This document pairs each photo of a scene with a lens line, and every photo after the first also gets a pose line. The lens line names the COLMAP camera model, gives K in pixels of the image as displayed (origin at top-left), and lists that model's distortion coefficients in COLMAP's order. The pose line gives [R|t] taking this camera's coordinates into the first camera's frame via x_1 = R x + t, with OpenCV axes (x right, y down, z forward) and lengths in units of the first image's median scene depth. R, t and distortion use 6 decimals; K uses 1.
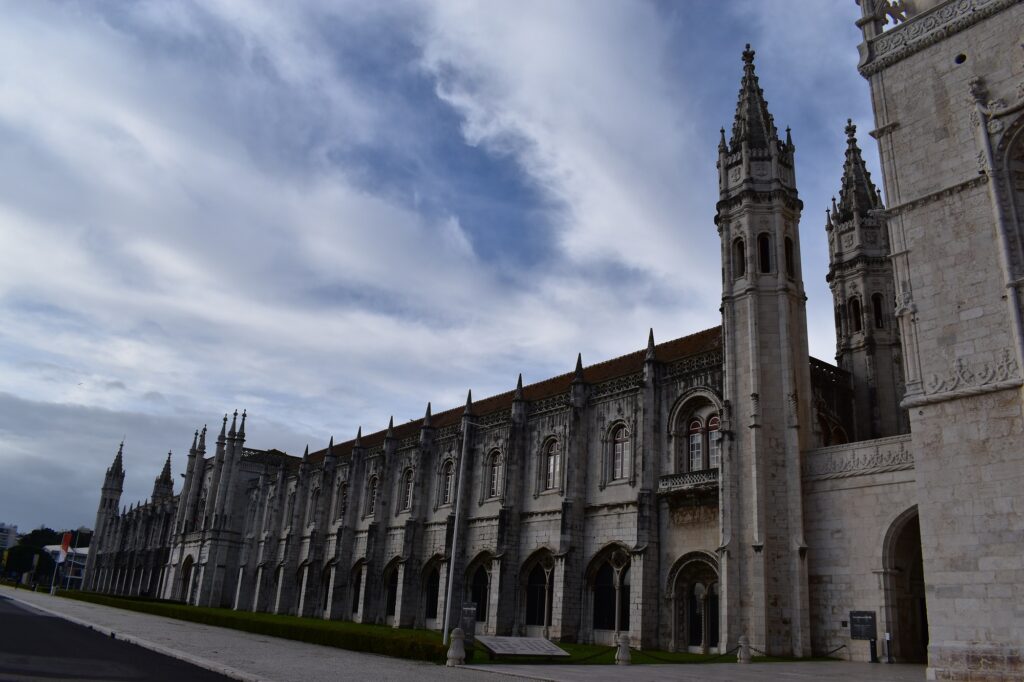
lens RADIAL K [[810.1, 0, 512.0], [0, 810.1, 341.0], [0, 0, 1]] dist [-0.080945, 0.006034]
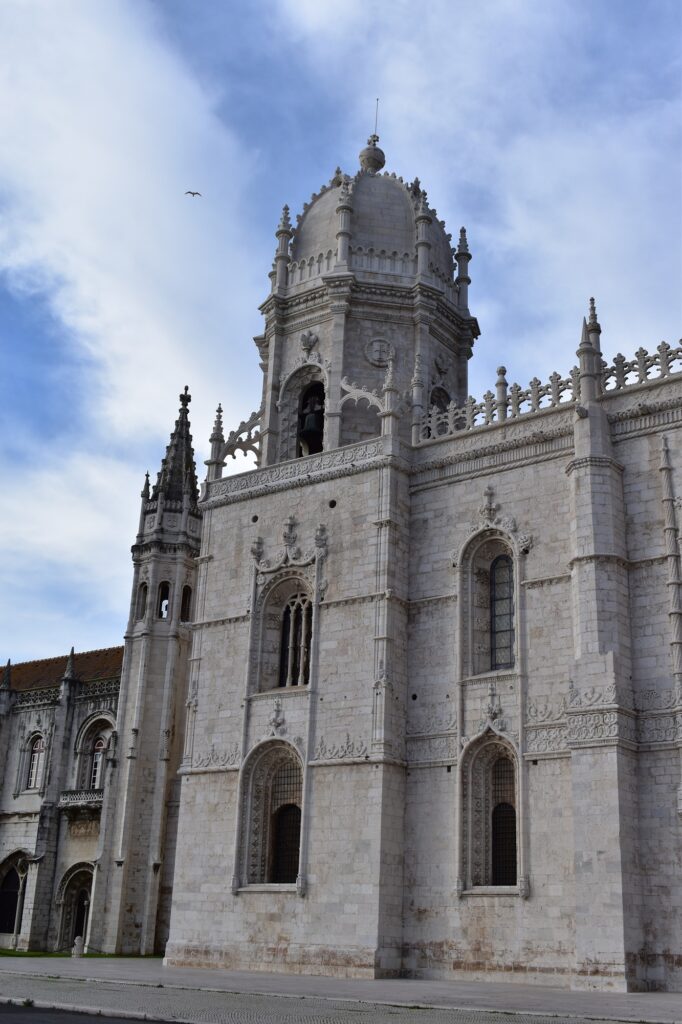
lens RADIAL K [[1156.1, 0, 341.0], [0, 1156.1, 512.0], [0, 0, 1]] dist [-0.056367, 0.022383]
pose [[0.961852, 0.075690, 0.262892, 0.121373], [-0.072909, 0.997131, -0.020332, -0.226260], [-0.263677, 0.000389, 0.964611, -0.662177]]
